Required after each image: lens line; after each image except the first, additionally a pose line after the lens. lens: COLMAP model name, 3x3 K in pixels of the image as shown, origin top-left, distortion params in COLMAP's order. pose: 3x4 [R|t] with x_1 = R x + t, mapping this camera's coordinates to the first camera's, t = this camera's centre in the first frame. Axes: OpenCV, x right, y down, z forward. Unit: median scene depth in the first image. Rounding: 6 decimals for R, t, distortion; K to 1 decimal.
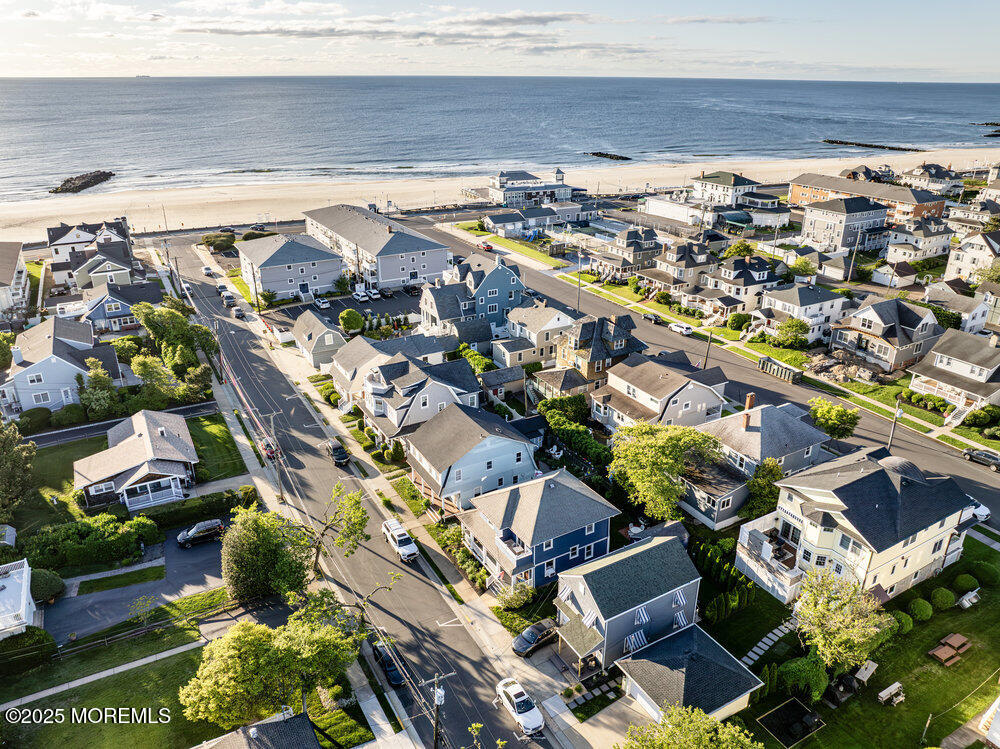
lens RADIAL K [[705.0, 0, 507.8], [0, 705.0, 369.2], [0, 0, 1]] dist [-0.048065, 0.018760]
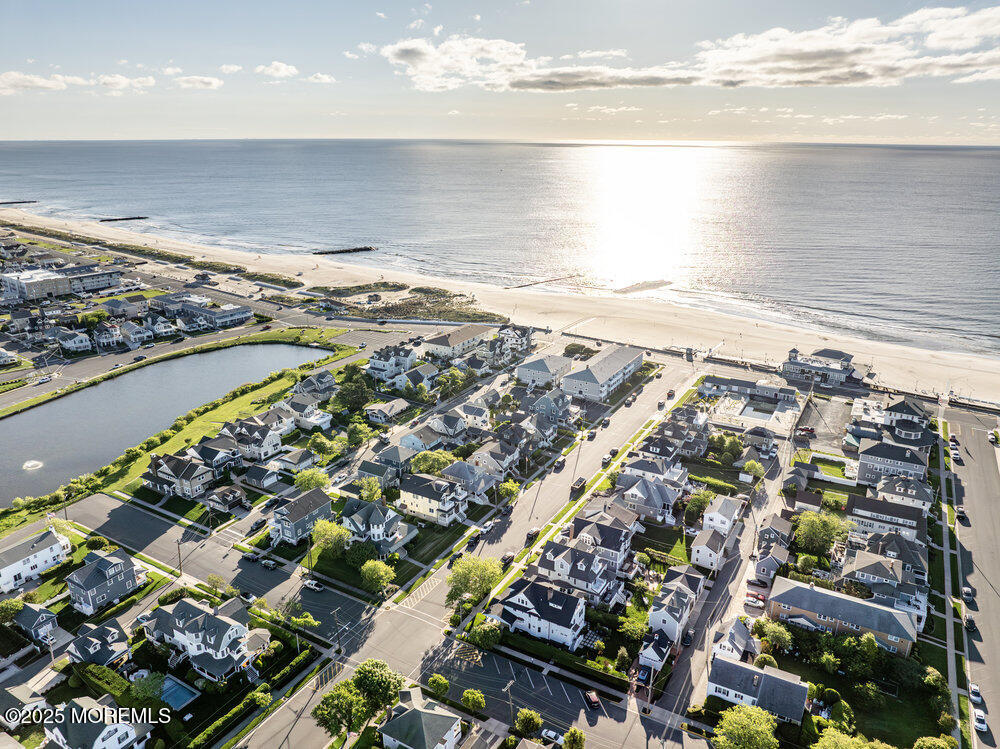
lens RADIAL K [[705.0, 0, 505.0], [0, 705.0, 380.3], [0, 0, 1]] dist [-0.048065, 0.018760]
pose [[0.493928, 0.282703, -0.822262, 1.832913], [-0.339100, 0.933418, 0.117224, -0.435826], [0.800654, 0.220929, 0.556906, -0.343565]]
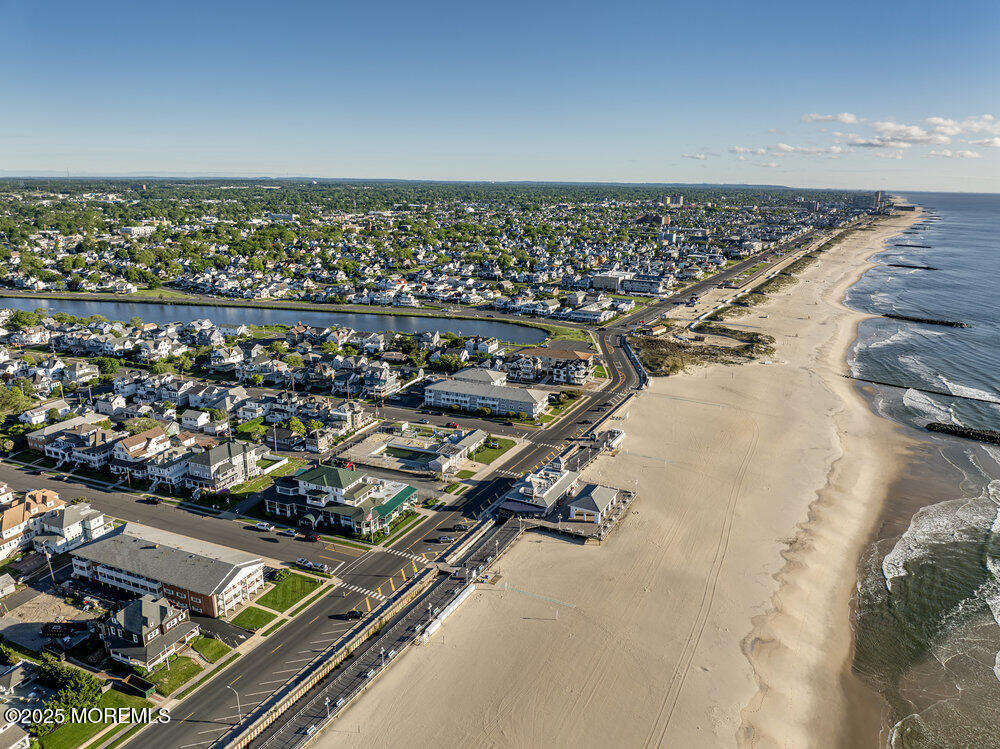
lens RADIAL K [[705.0, 0, 495.2], [0, 705.0, 377.7], [0, 0, 1]] dist [-0.048065, 0.018760]
pose [[-0.800334, 0.144924, -0.581775, 1.348315], [-0.248592, 0.802794, 0.541963, -1.935521], [0.545589, 0.578376, -0.606476, 3.296746]]
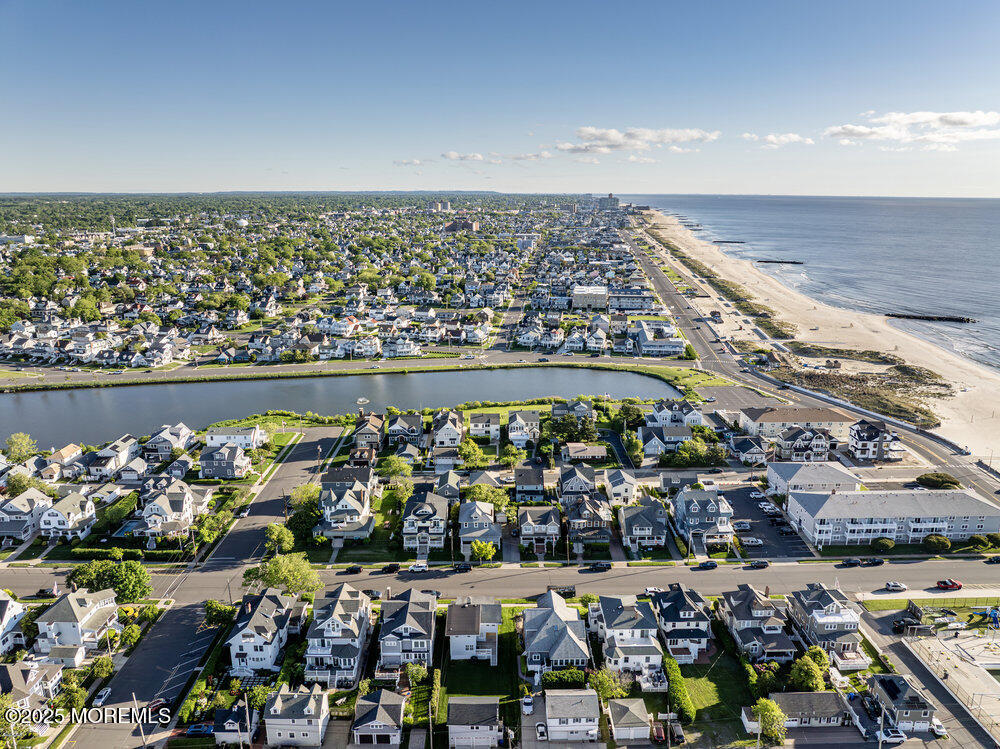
lens RADIAL K [[705.0, 0, 500.9], [0, 705.0, 367.9], [0, 0, 1]] dist [-0.048065, 0.018760]
pose [[-0.503558, 0.203067, -0.839758, 1.629849], [-0.337799, 0.848335, 0.407701, -0.986256], [0.795186, 0.488971, -0.358589, 1.202568]]
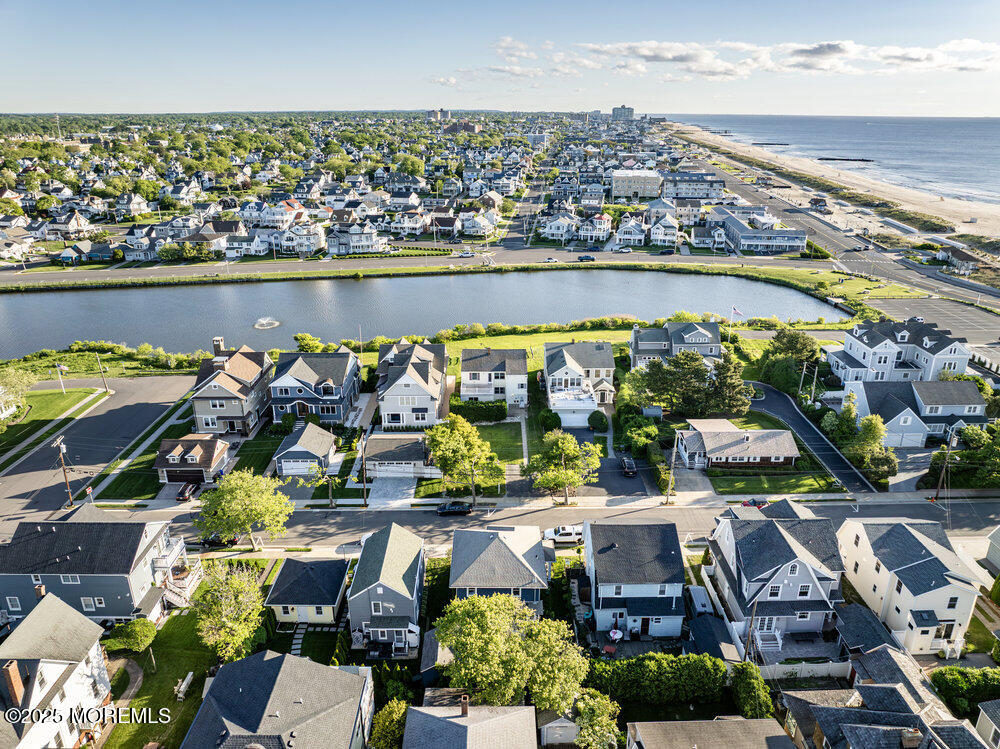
lens RADIAL K [[705.0, 0, 504.4], [0, 705.0, 369.3], [0, 0, 1]] dist [-0.048065, 0.018760]
pose [[-0.503898, 0.290533, -0.813436, 0.515610], [-0.337724, 0.800498, 0.495121, -0.352089], [0.795003, 0.524207, -0.305249, 0.717222]]
